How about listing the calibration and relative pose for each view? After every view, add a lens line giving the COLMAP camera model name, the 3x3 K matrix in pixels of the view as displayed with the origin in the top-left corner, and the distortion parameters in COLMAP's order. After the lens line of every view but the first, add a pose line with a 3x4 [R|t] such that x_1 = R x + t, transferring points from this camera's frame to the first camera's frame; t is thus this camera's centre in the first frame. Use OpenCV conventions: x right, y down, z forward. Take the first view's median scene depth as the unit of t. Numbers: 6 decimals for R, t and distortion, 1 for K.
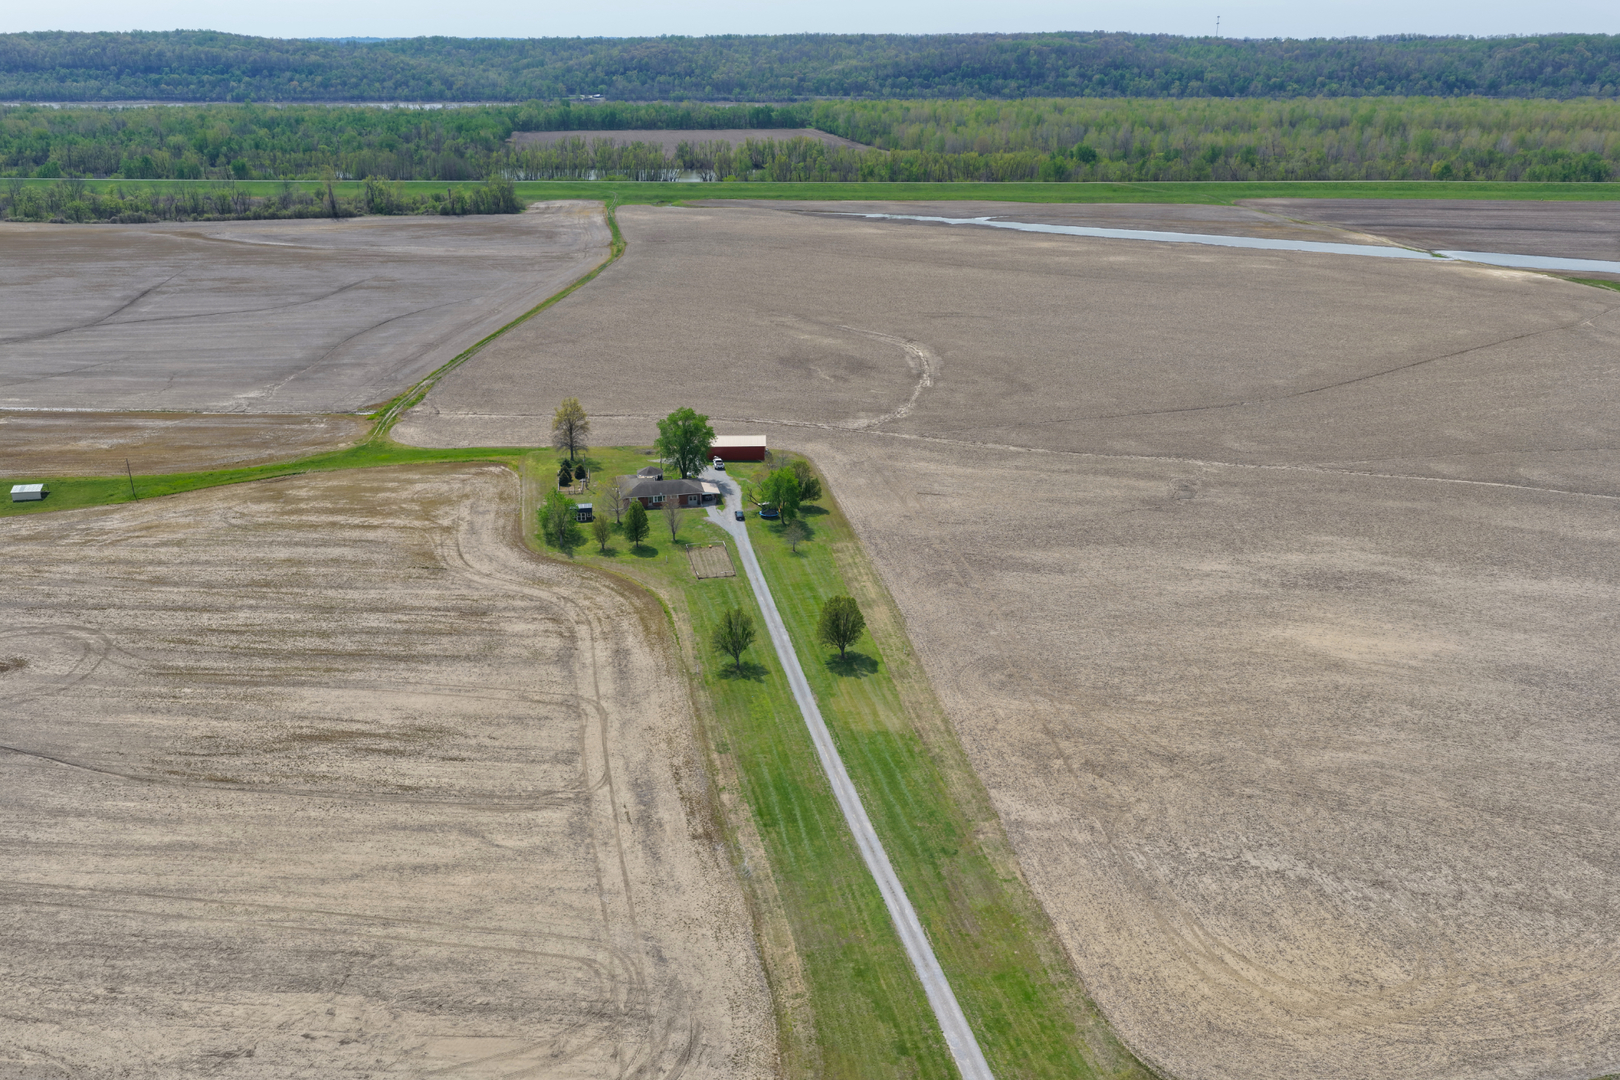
lens RADIAL K [[1311.5, 0, 814.7], [0, 1311.5, 634.4], [0, 0, 1]] dist [-0.002189, 0.001269]
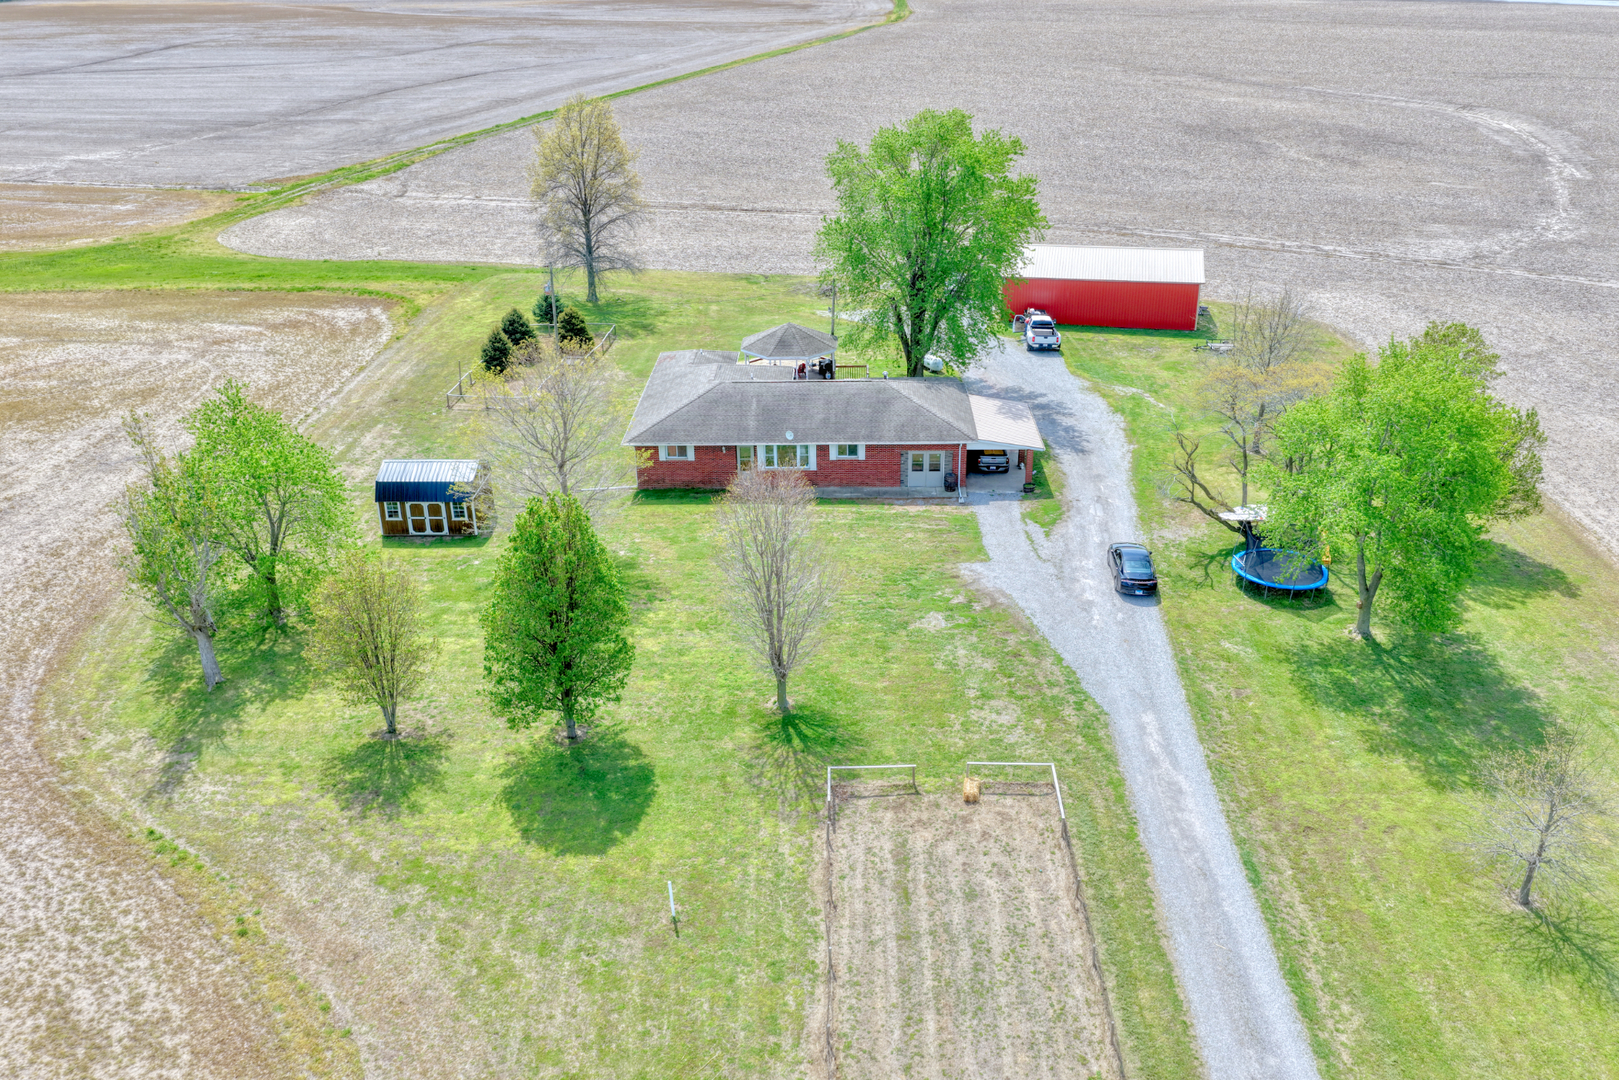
lens RADIAL K [[1310.6, 0, 814.1], [0, 1310.6, 634.3], [0, 0, 1]] dist [-0.002189, 0.001269]
pose [[0.973680, 0.098330, -0.205616, -0.057838], [-0.082667, 0.993078, 0.083445, -0.086655], [0.212398, -0.064251, 0.975069, 0.726651]]
